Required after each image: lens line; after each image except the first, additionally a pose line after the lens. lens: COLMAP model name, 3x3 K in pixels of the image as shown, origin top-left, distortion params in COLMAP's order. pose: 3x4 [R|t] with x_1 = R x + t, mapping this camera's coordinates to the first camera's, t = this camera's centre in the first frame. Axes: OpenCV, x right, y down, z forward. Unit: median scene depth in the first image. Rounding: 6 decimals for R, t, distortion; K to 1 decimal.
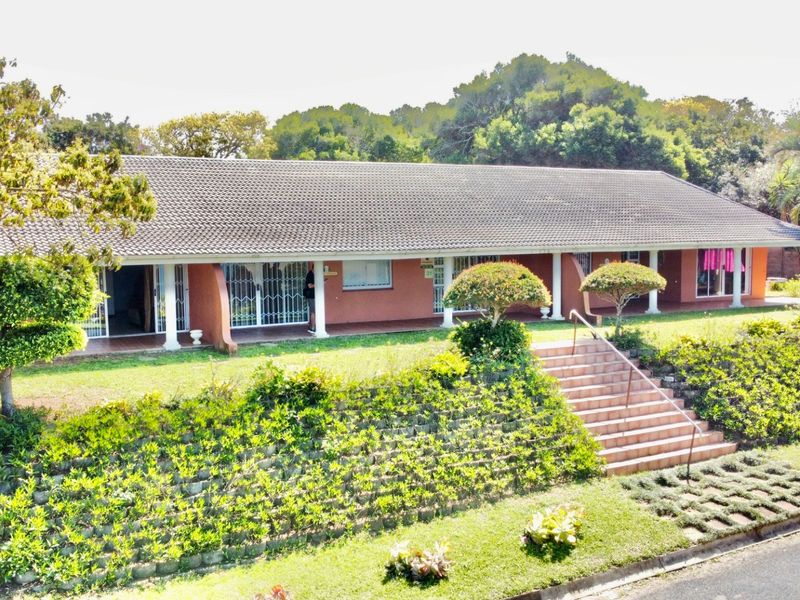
lens RADIAL K [[813.3, 0, 395.5], [0, 813.3, 291.9], [0, 0, 1]] dist [0.015372, 0.000000]
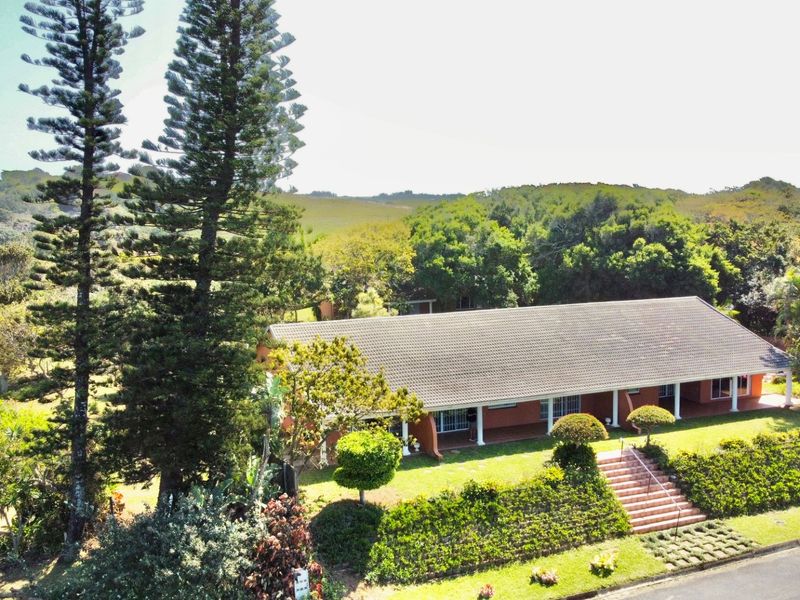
lens RADIAL K [[813.3, 0, 398.5], [0, 813.3, 307.6], [0, 0, 1]] dist [0.015372, 0.000000]
pose [[0.995829, 0.008304, -0.090857, -0.145794], [-0.004304, 0.999016, 0.044136, -0.431099], [0.091134, -0.043560, 0.994885, -1.065770]]
